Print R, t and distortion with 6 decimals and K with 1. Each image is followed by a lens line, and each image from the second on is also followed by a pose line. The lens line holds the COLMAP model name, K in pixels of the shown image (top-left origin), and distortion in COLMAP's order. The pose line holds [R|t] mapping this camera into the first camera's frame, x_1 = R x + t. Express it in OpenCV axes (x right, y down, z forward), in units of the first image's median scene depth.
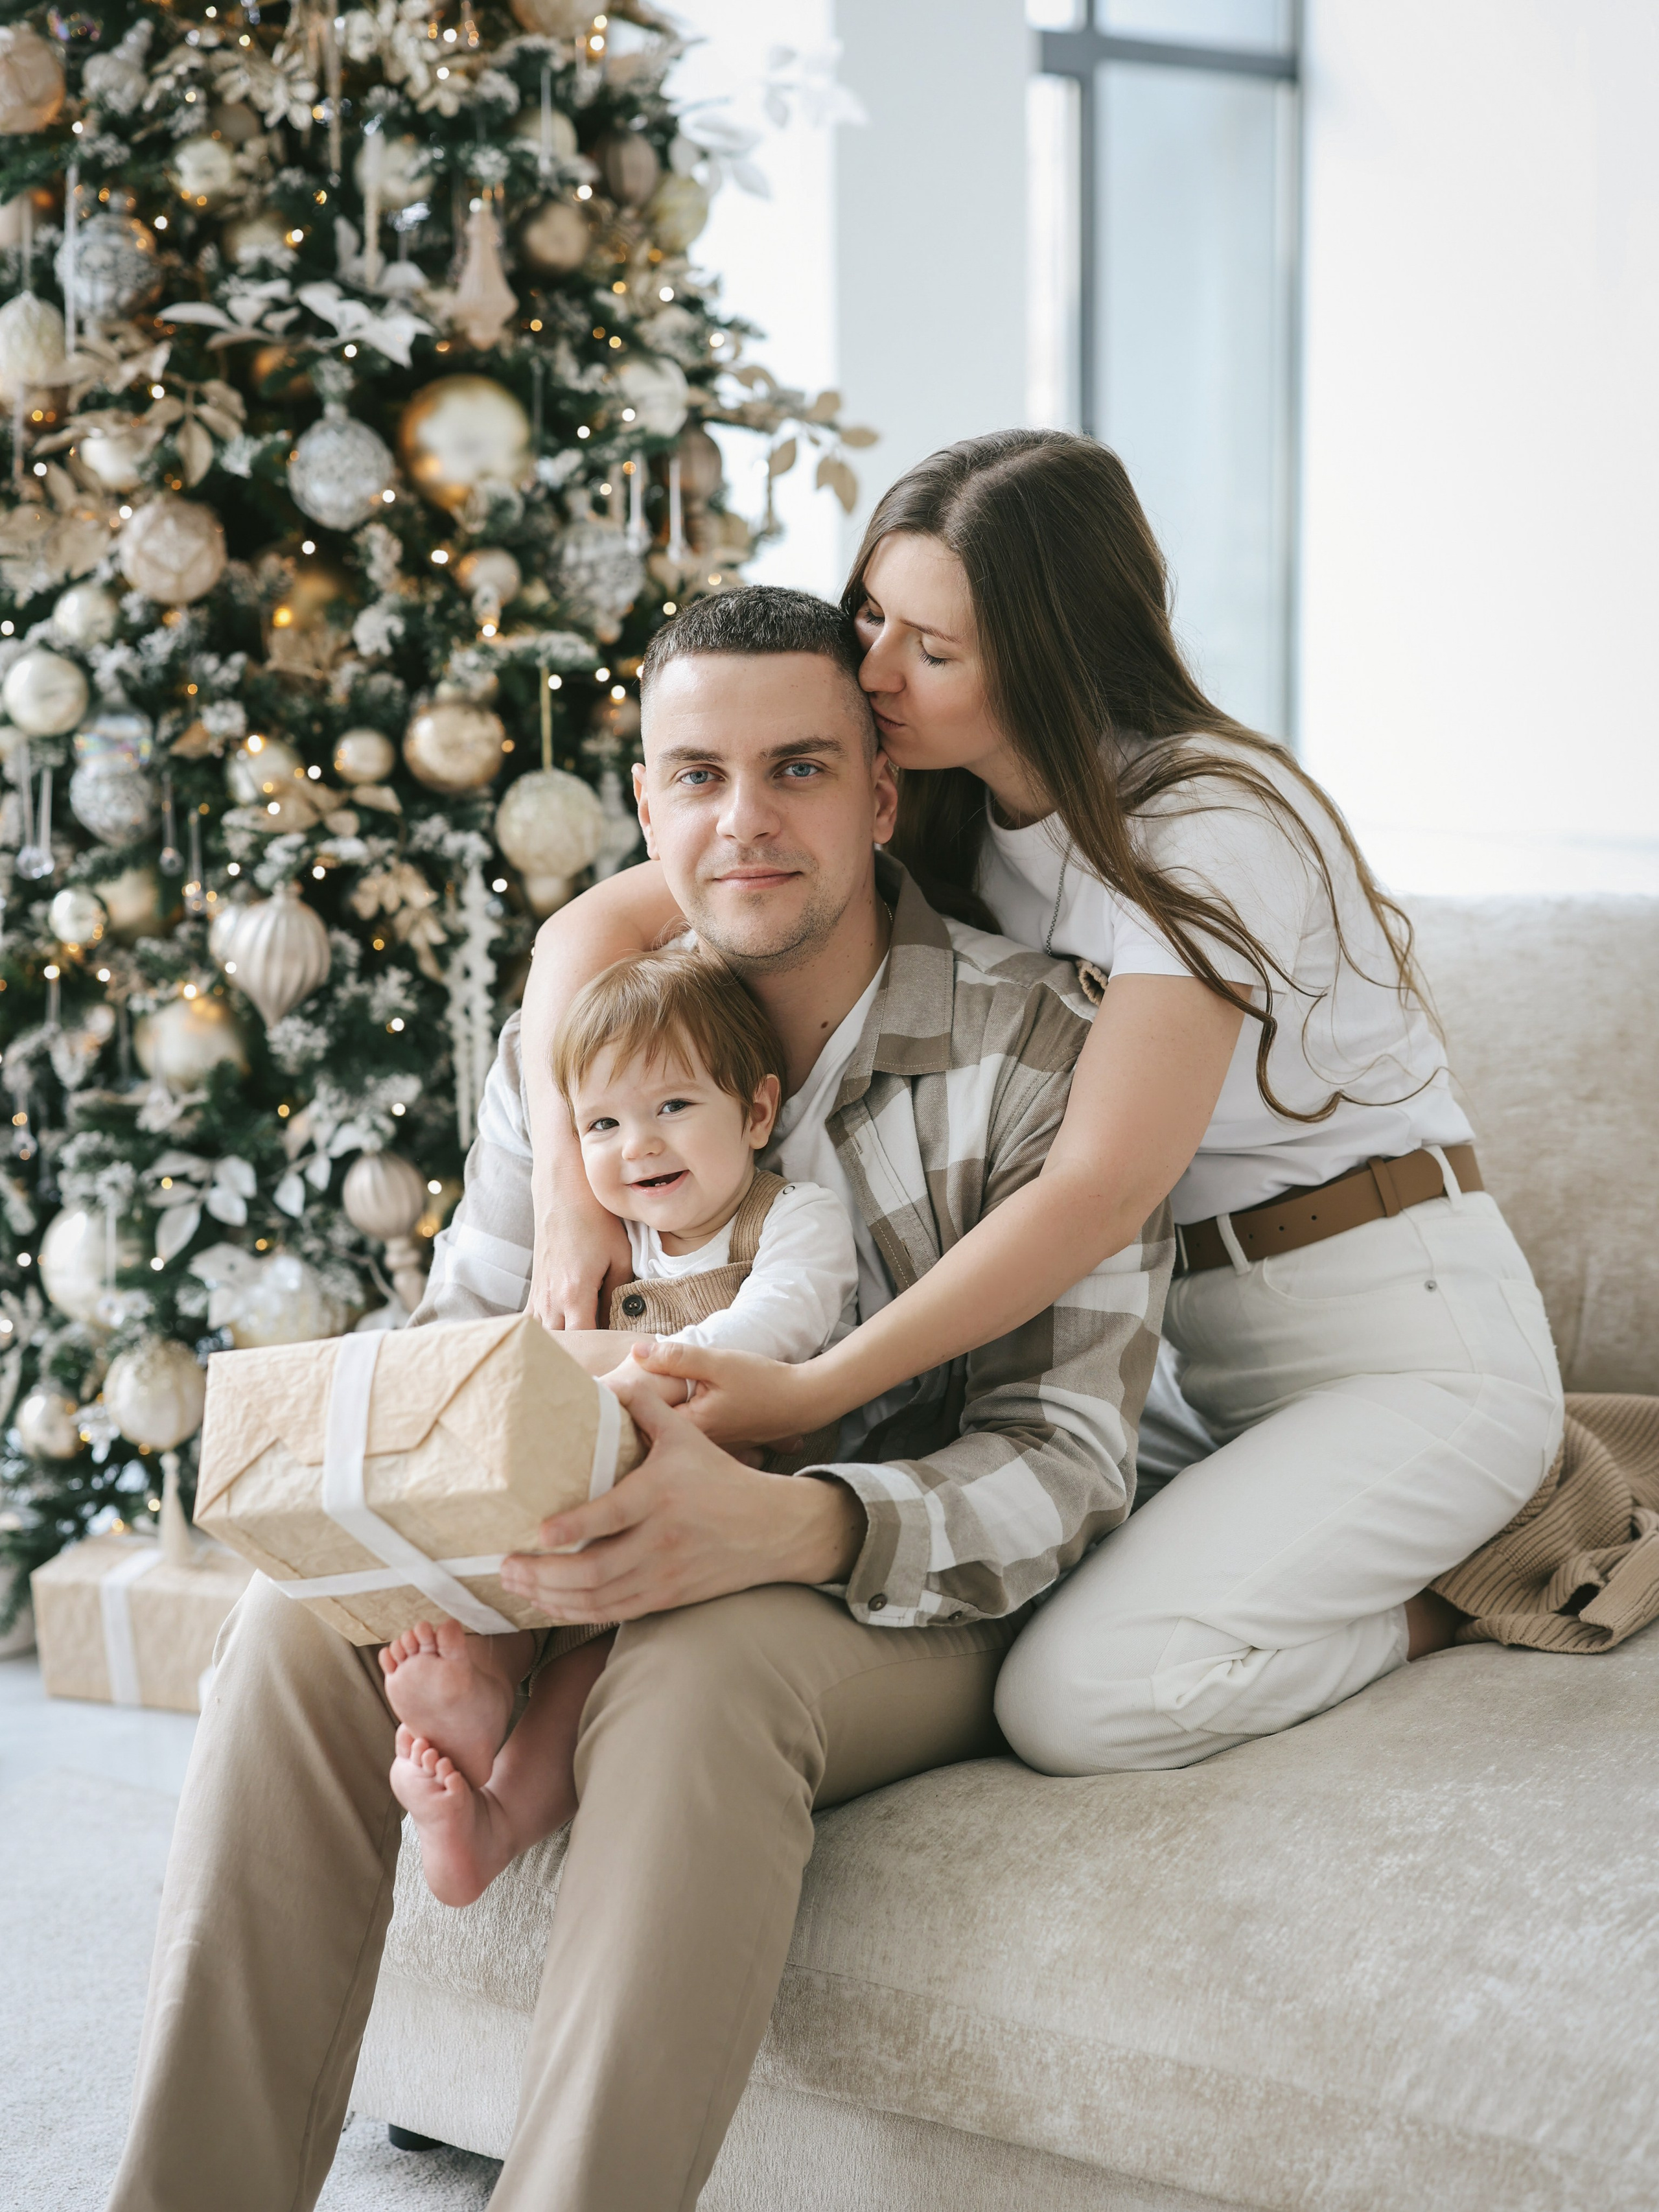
lens RADIAL K [[3524.4, 0, 813.1], [0, 3524.4, 1084.5], [0, 0, 1]] dist [-0.072591, 0.000000]
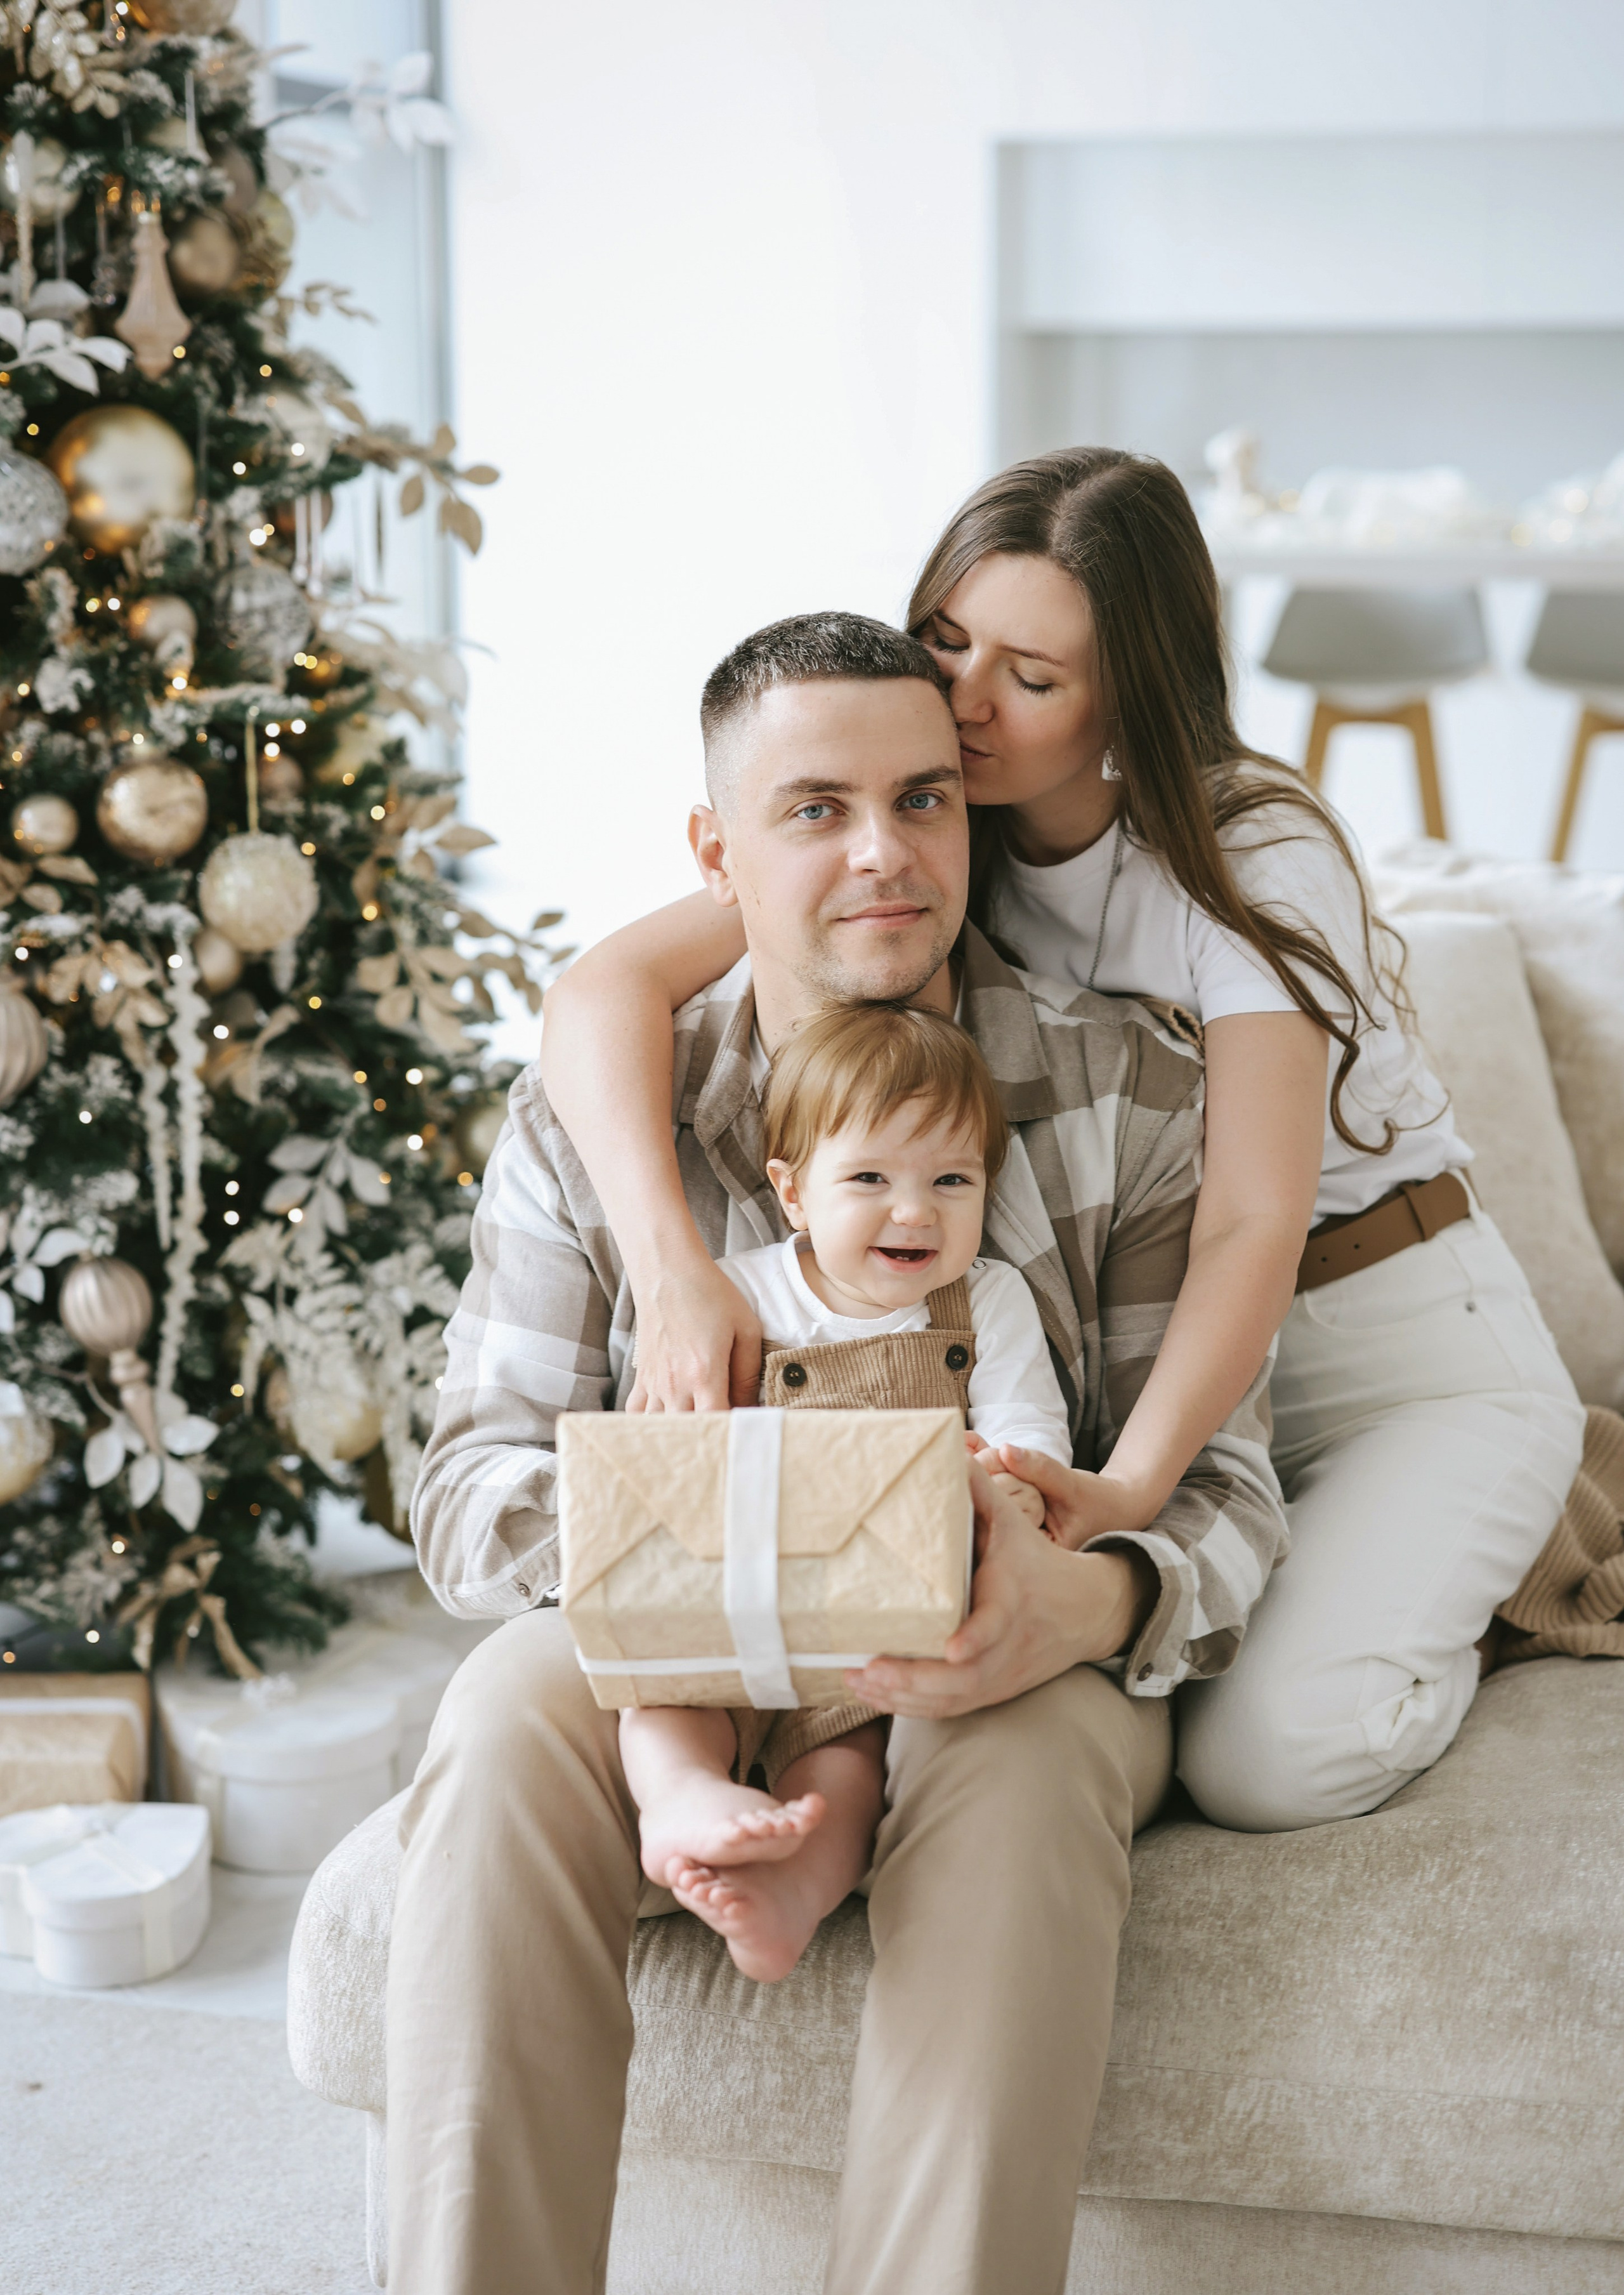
lens RADIAL K [[3535.3, 0, 825.0], [0, 3535.3, 1219.7], [0, 0, 1]] dist [-0.057480, 0.000000]
pose [[0.951412, -0.062915, 0.301424, -0.218944], [0.057961, 0.997997, 0.025359, -0.002802], [-0.302416, -0.006656, 0.953153, 0.071337]]
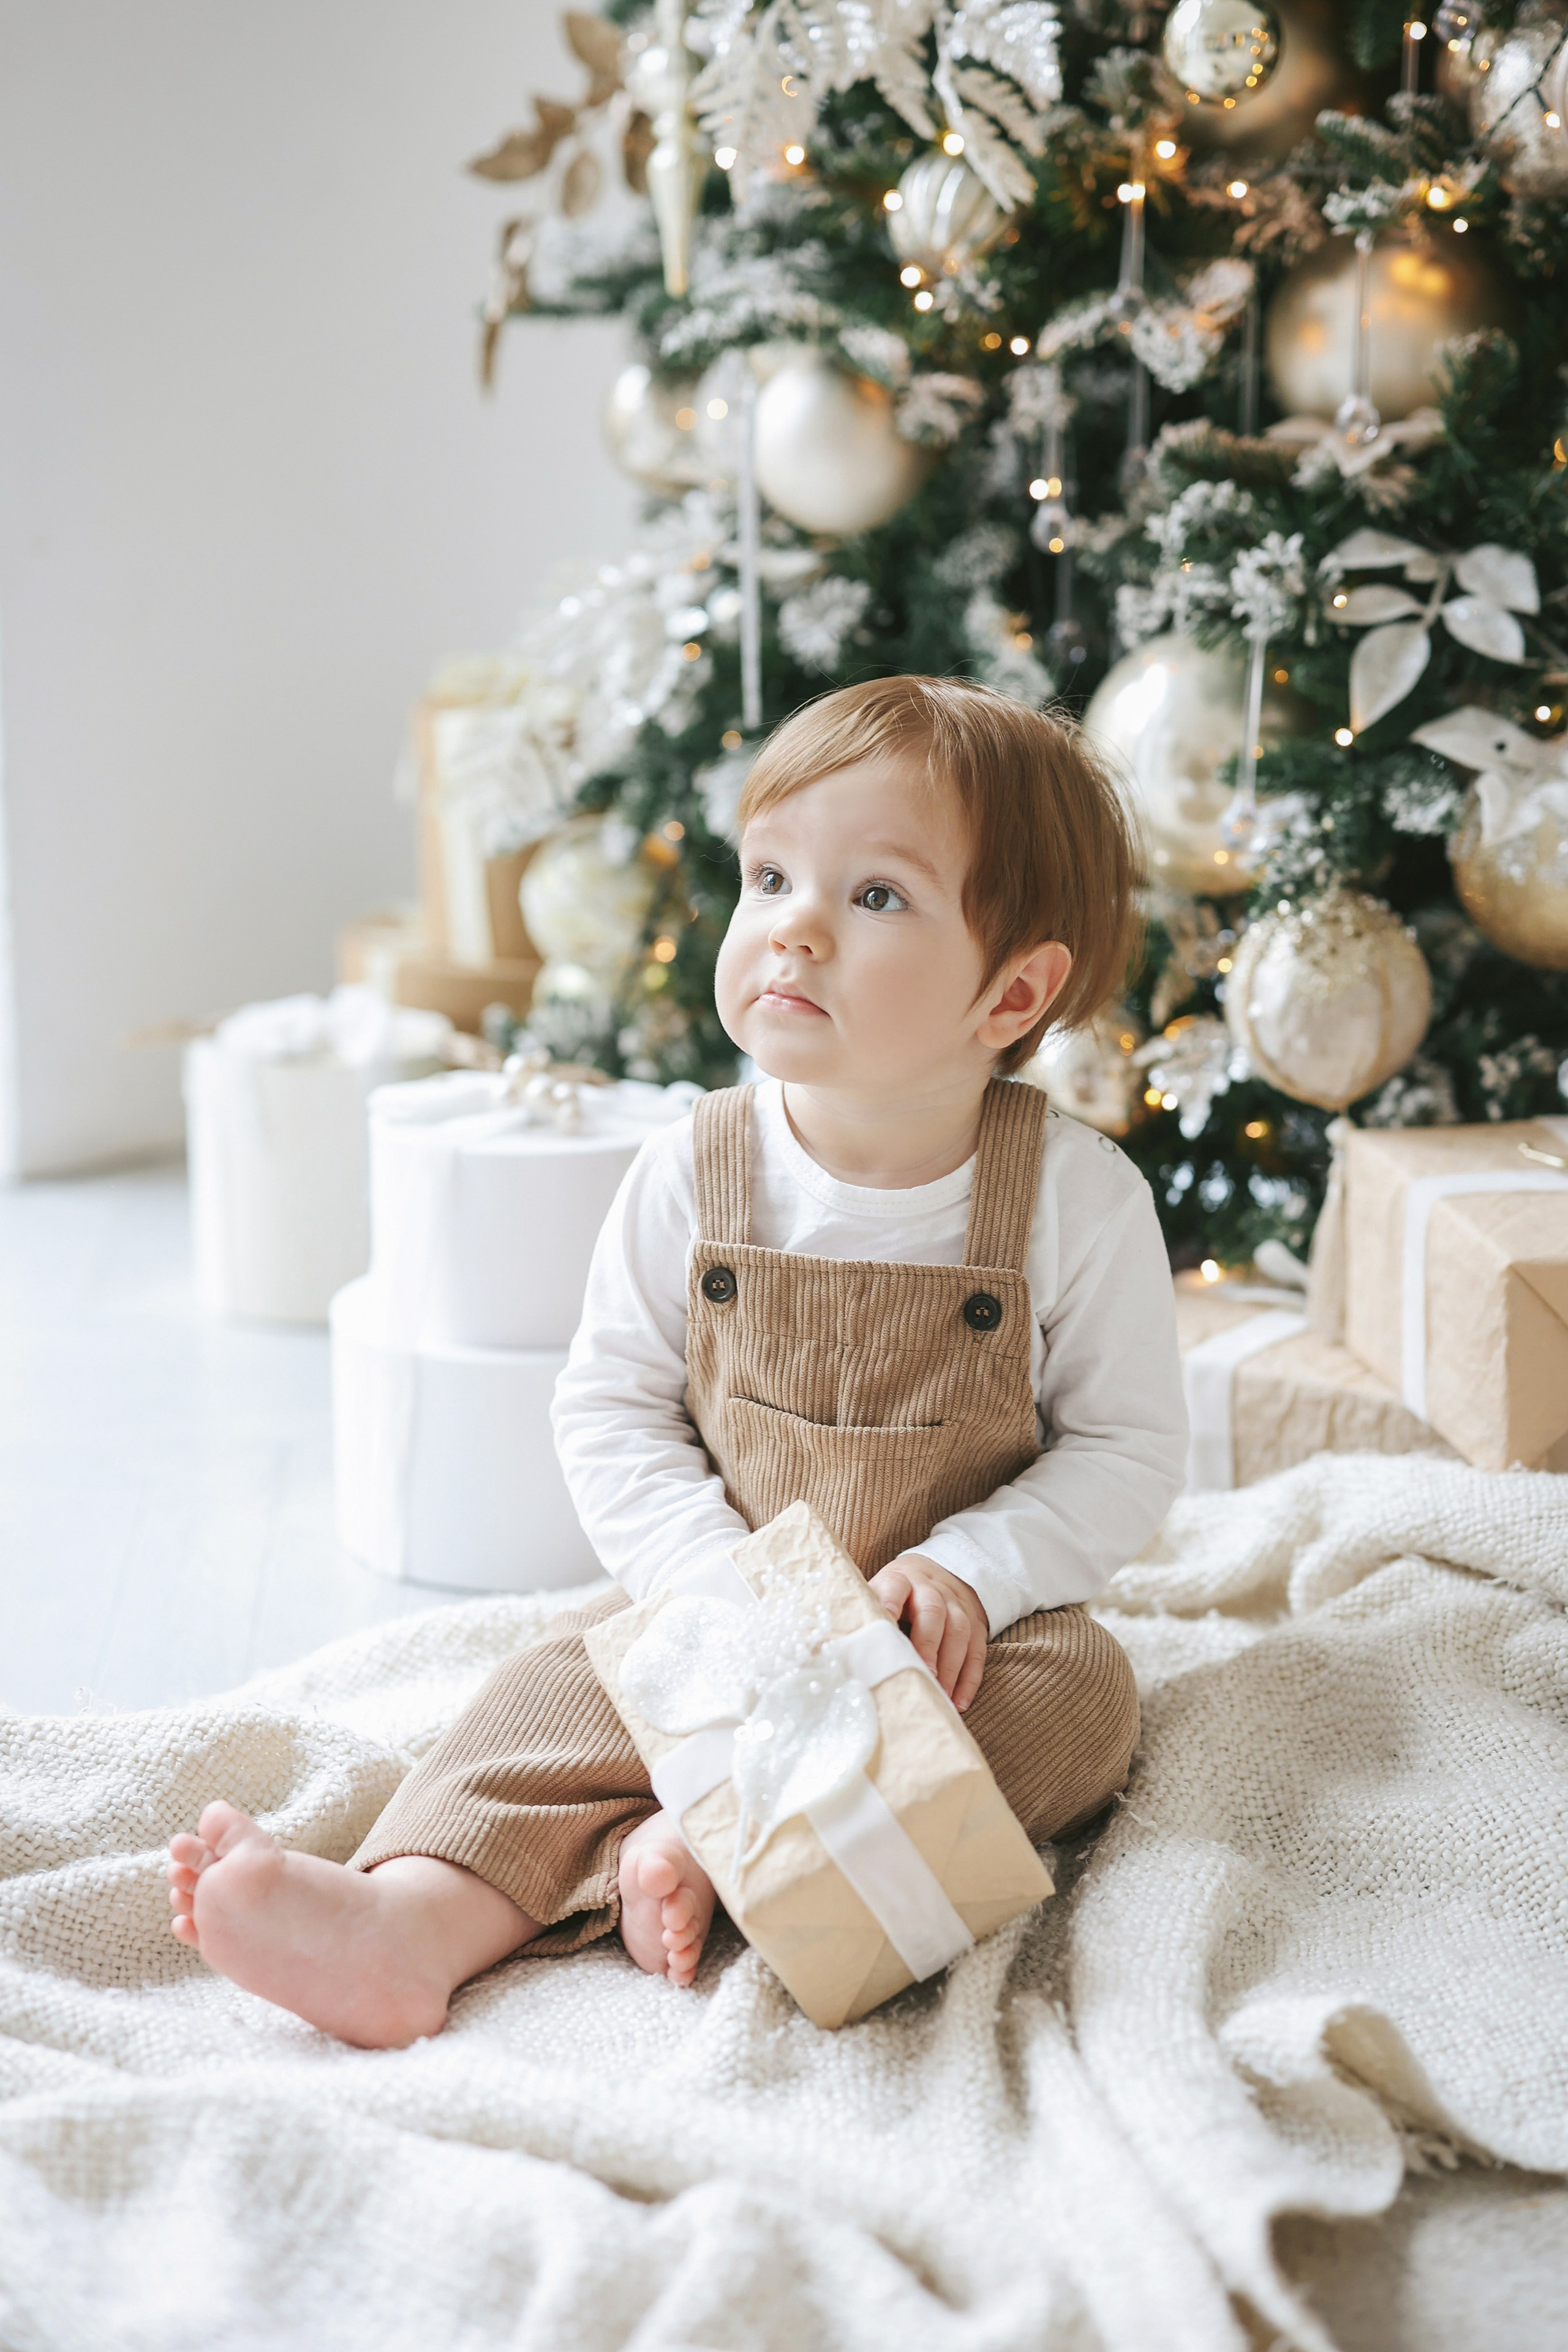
lens RADIAL K [[3902.4, 0, 846.2], [0, 3902.4, 1150.5], [0, 0, 1]] dist [-0.039090, 0.000000]
pose [[0.988832, 0.051879, -0.139717, -0.176739], [-0.047965, 0.998361, 0.031235, 0.096760], [0.141108, -0.024185, 0.989699, 0.436762]]
